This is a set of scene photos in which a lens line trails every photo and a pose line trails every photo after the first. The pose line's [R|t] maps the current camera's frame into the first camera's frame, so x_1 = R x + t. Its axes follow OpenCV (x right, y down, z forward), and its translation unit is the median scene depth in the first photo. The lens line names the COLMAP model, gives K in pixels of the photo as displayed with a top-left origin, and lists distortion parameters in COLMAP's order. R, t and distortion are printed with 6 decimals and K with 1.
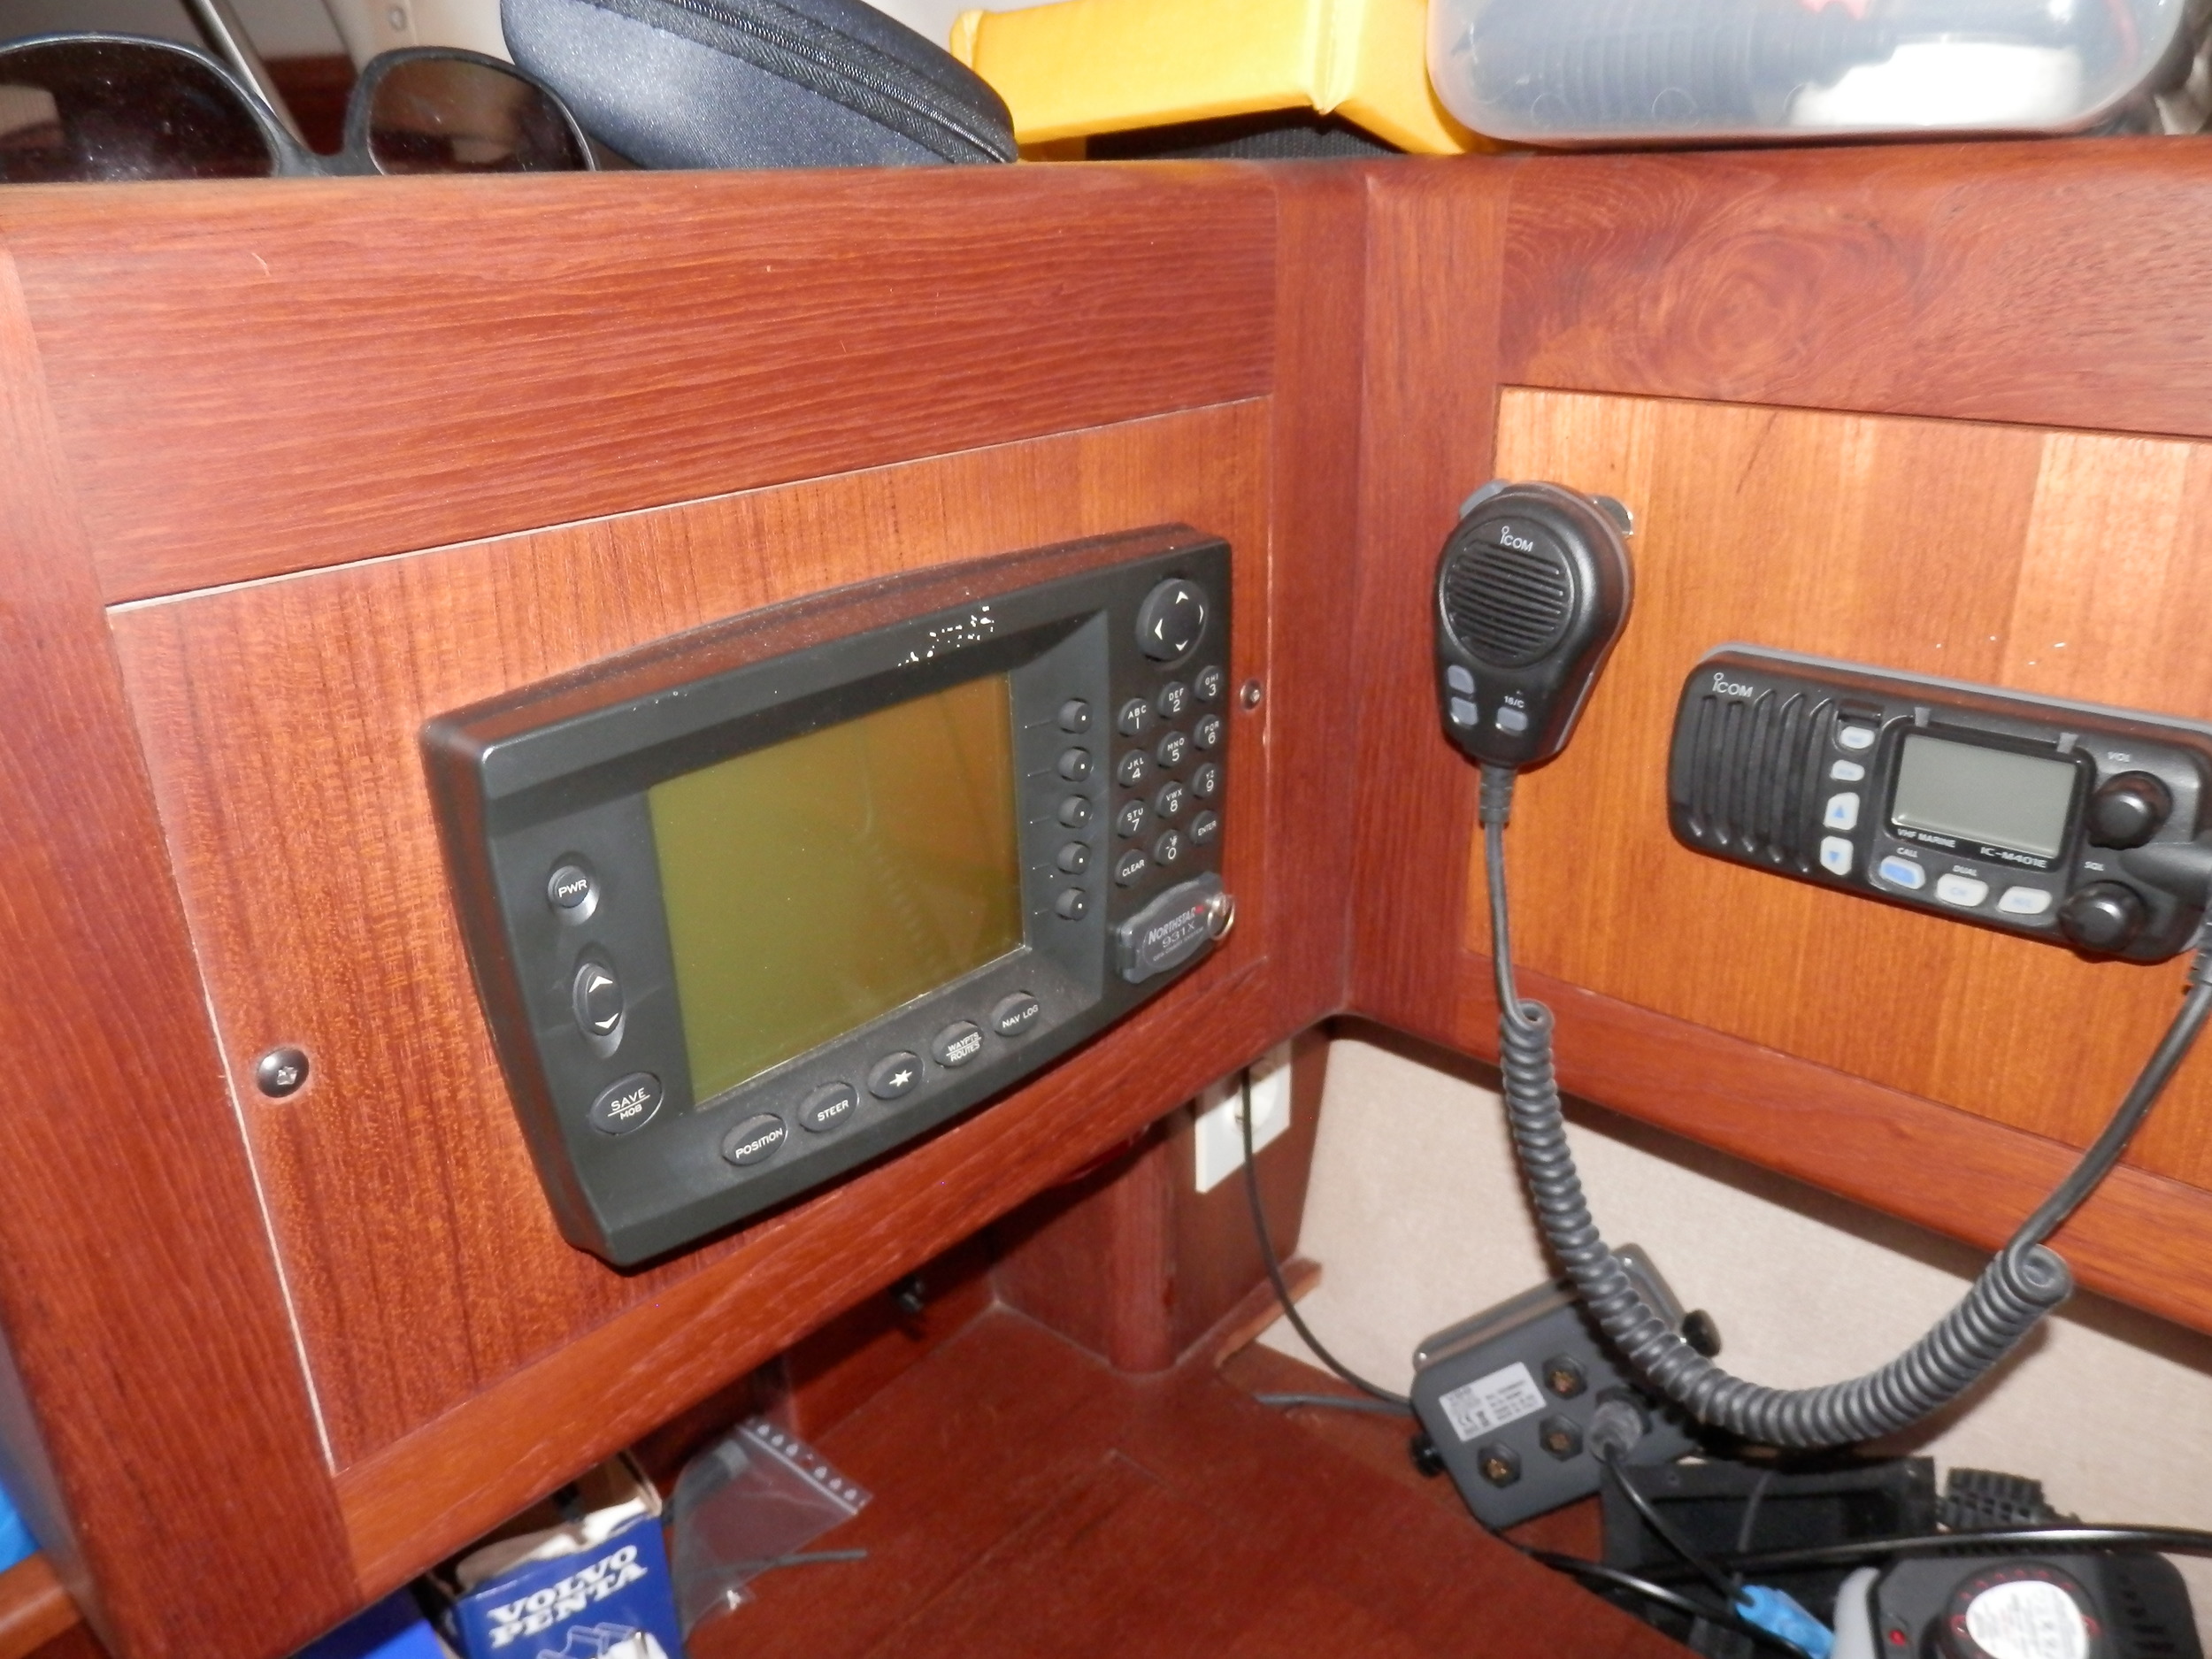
lens RADIAL K [[1626.7, 0, 1128.8], [0, 1626.7, 844.9], [0, 0, 1]] dist [-0.001553, -0.000021]
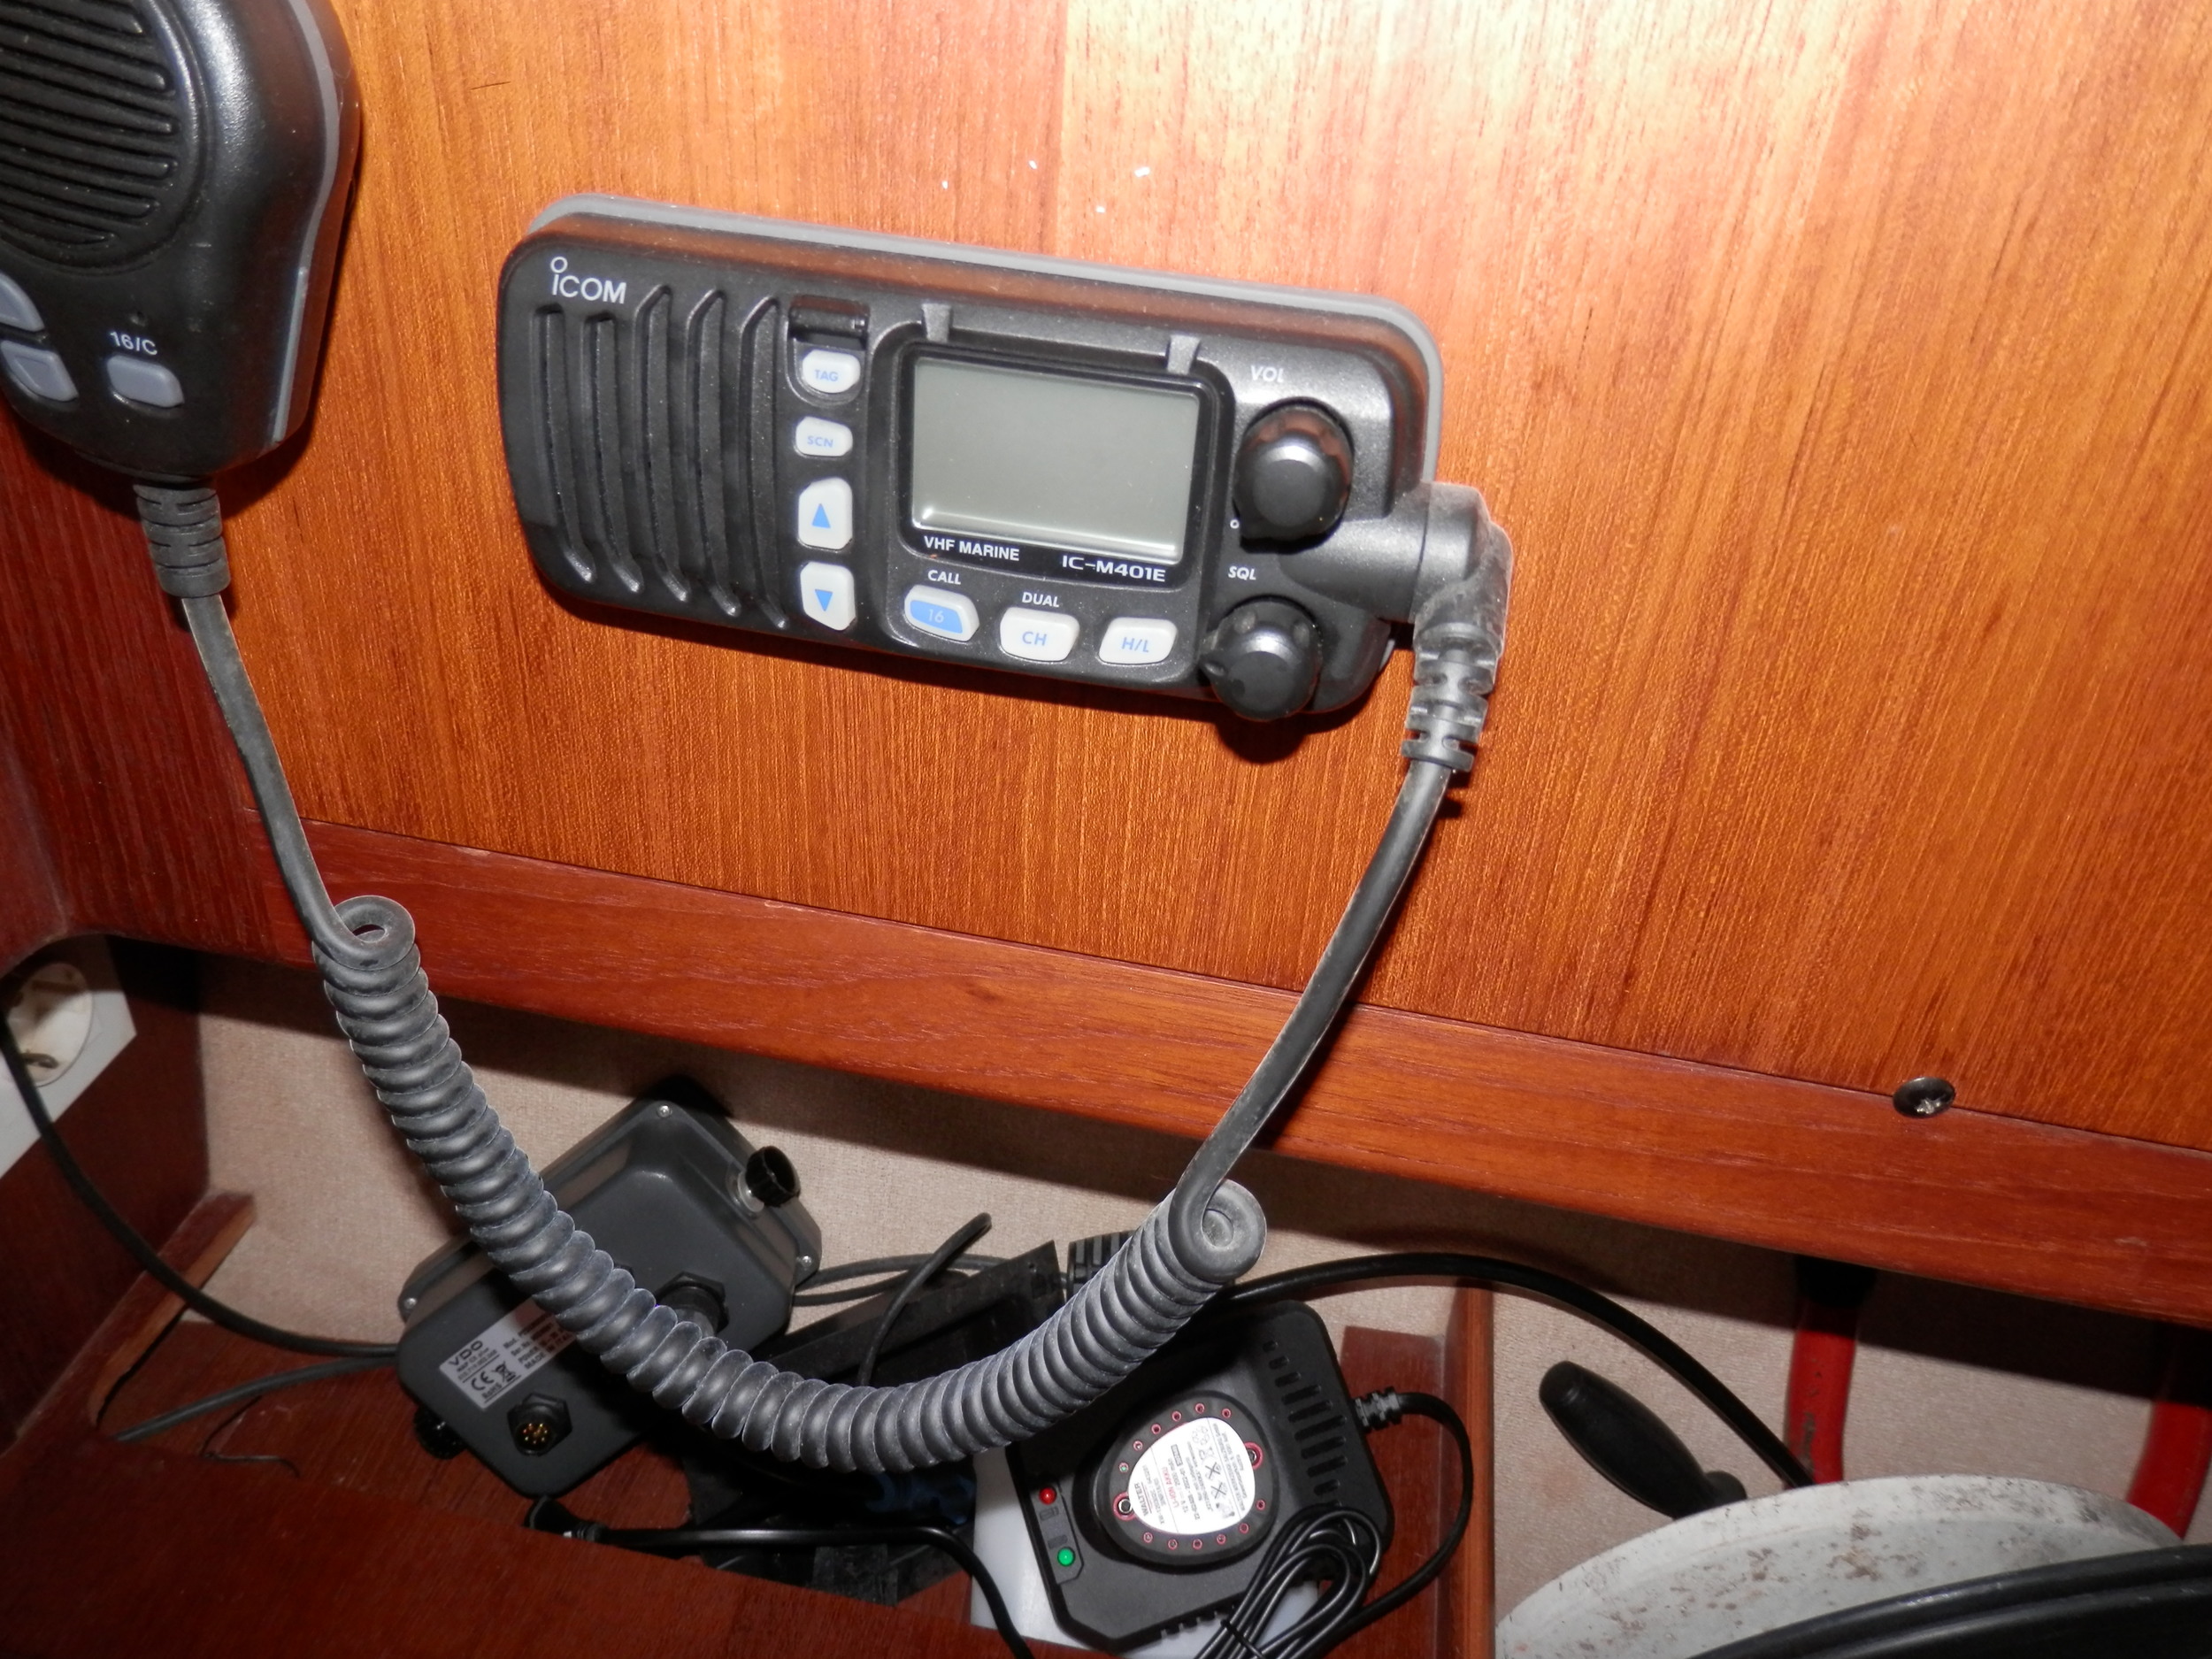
lens RADIAL K [[1627.4, 0, 1106.0], [0, 1627.4, 829.5], [0, 0, 1]] dist [0.006822, 0.003980]
pose [[0.840776, -0.214635, 0.497019, 0.217711], [0.108793, 0.966310, 0.233258, -0.034092], [-0.530339, -0.142045, 0.835801, 0.466677]]
